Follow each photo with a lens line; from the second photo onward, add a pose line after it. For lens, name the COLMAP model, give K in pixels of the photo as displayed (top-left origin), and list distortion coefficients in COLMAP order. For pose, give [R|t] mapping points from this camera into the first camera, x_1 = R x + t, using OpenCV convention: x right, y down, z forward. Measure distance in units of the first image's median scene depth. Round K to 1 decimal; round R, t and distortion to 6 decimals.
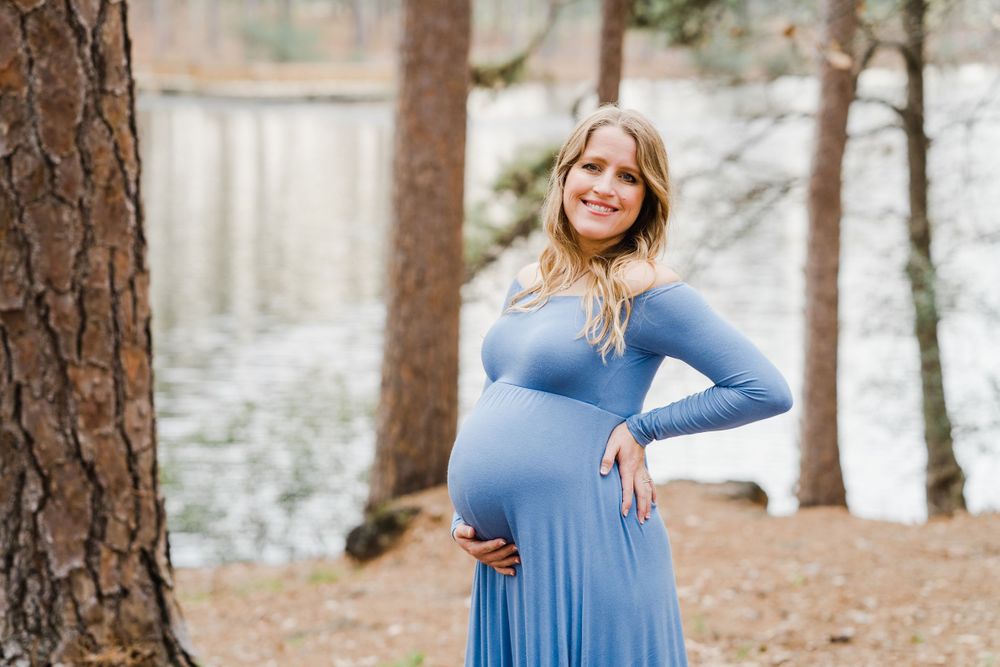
lens RADIAL K [[2418.8, 0, 499.6], [0, 2418.8, 328.3], [0, 0, 1]] dist [0.973693, 0.000000]
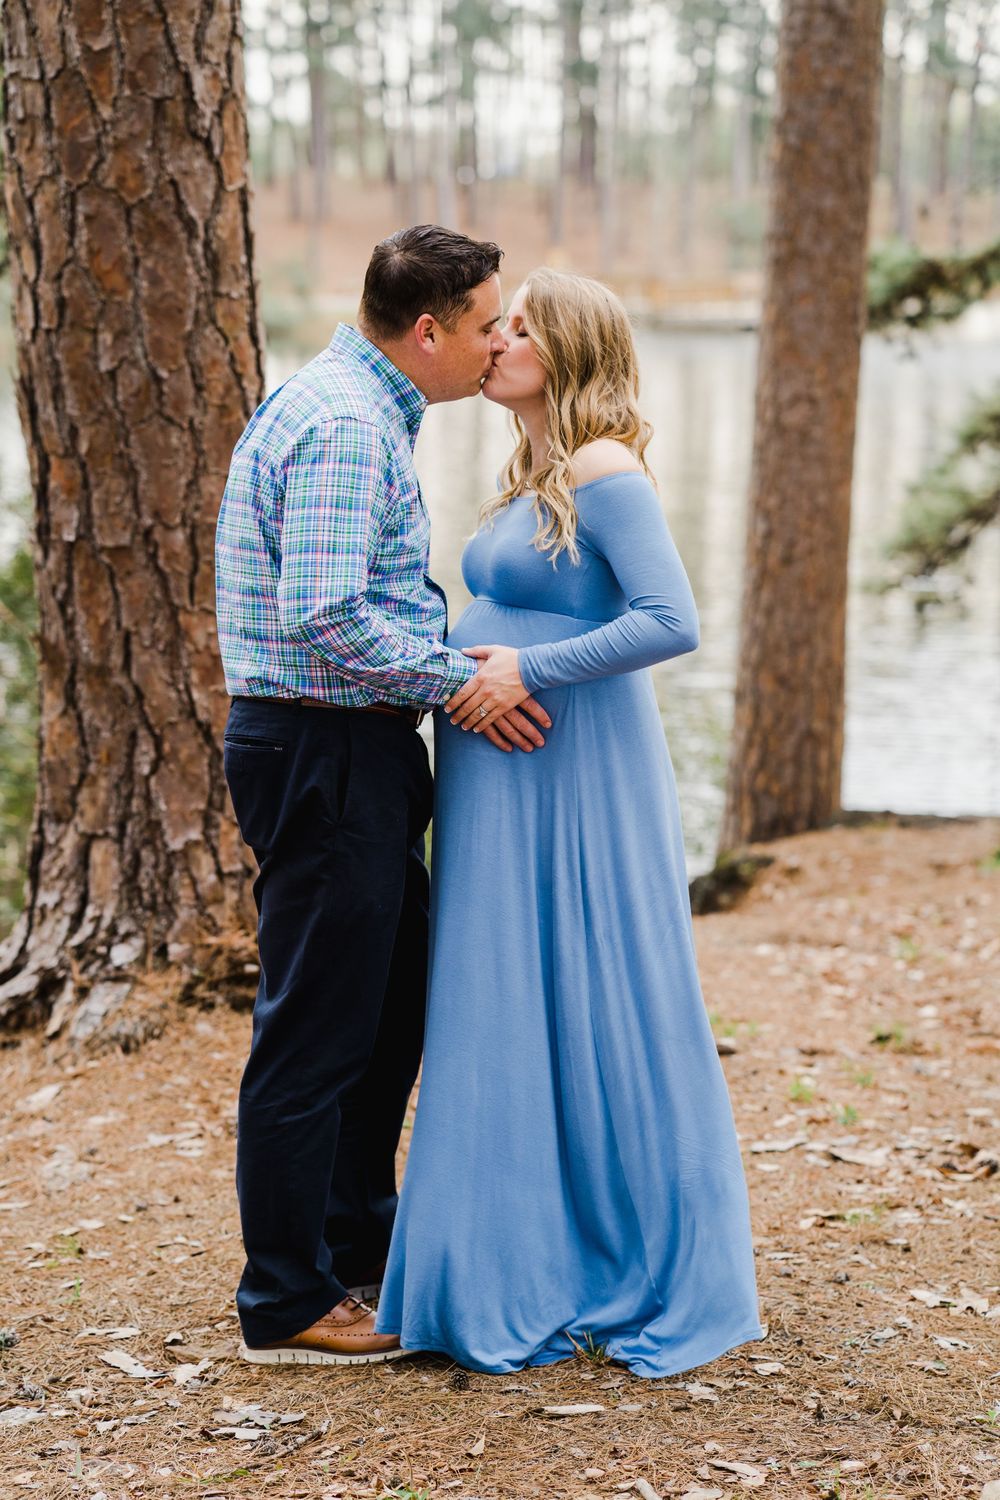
lens RADIAL K [[3628.3, 0, 500.4], [0, 3628.3, 756.4], [0, 0, 1]] dist [0.973693, 0.000000]
pose [[0.985363, 0.011388, -0.170089, 0.158330], [-0.007500, 0.999696, 0.023483, 0.034774], [0.170305, -0.021863, 0.985149, -0.255011]]
